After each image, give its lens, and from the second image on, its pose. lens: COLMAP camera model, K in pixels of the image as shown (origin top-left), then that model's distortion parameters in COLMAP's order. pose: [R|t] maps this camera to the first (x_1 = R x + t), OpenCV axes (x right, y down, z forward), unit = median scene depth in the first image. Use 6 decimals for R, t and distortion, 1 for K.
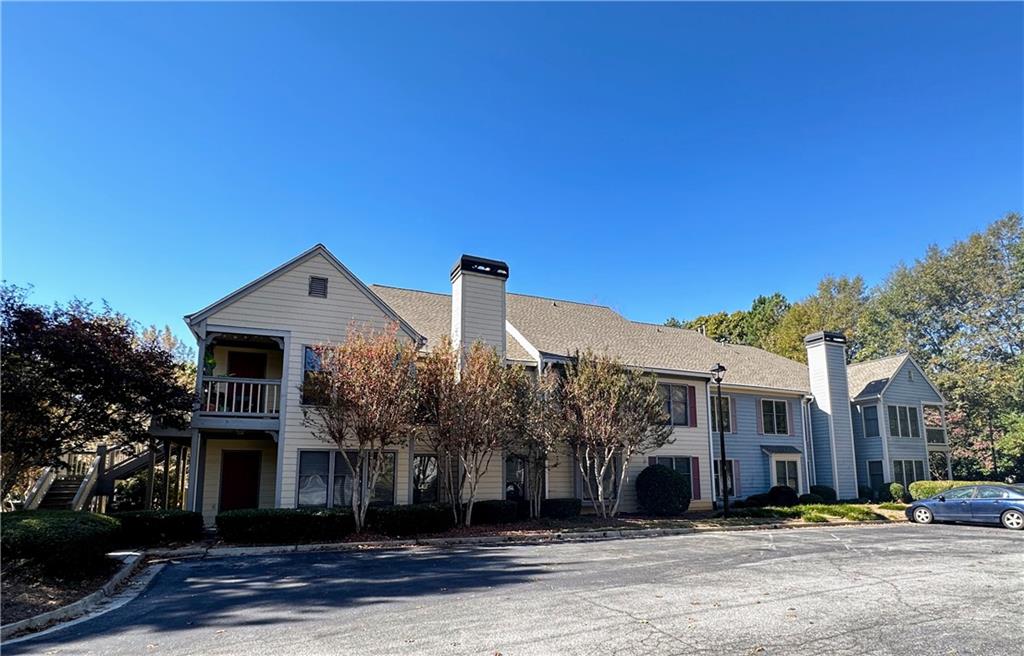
lens RADIAL K [[1000.9, 0, 512.0], [0, 1000.9, 328.0], [0, 0, 1]] dist [-0.011084, -0.015865]
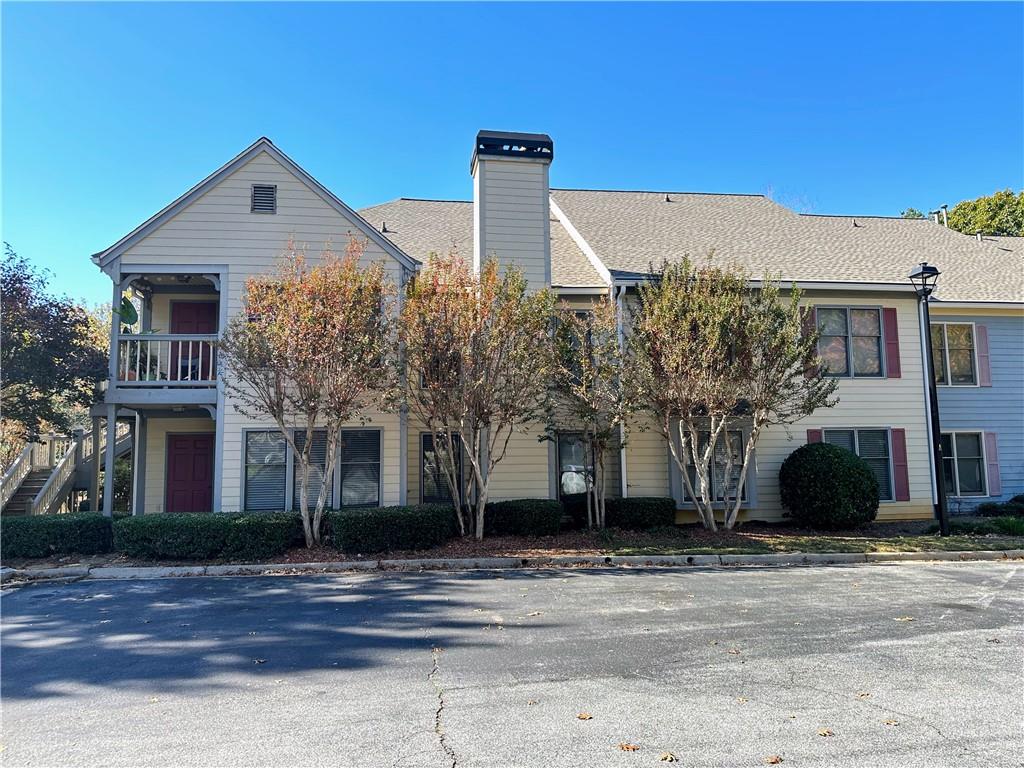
lens RADIAL K [[968.1, 0, 512.0], [0, 968.1, 384.0], [0, 0, 1]] dist [0.200272, -0.510310]
pose [[0.907555, -0.037320, -0.418273, 0.233526], [0.070418, 0.995464, 0.063971, 0.052938], [0.413988, -0.087511, 0.906066, 0.409878]]
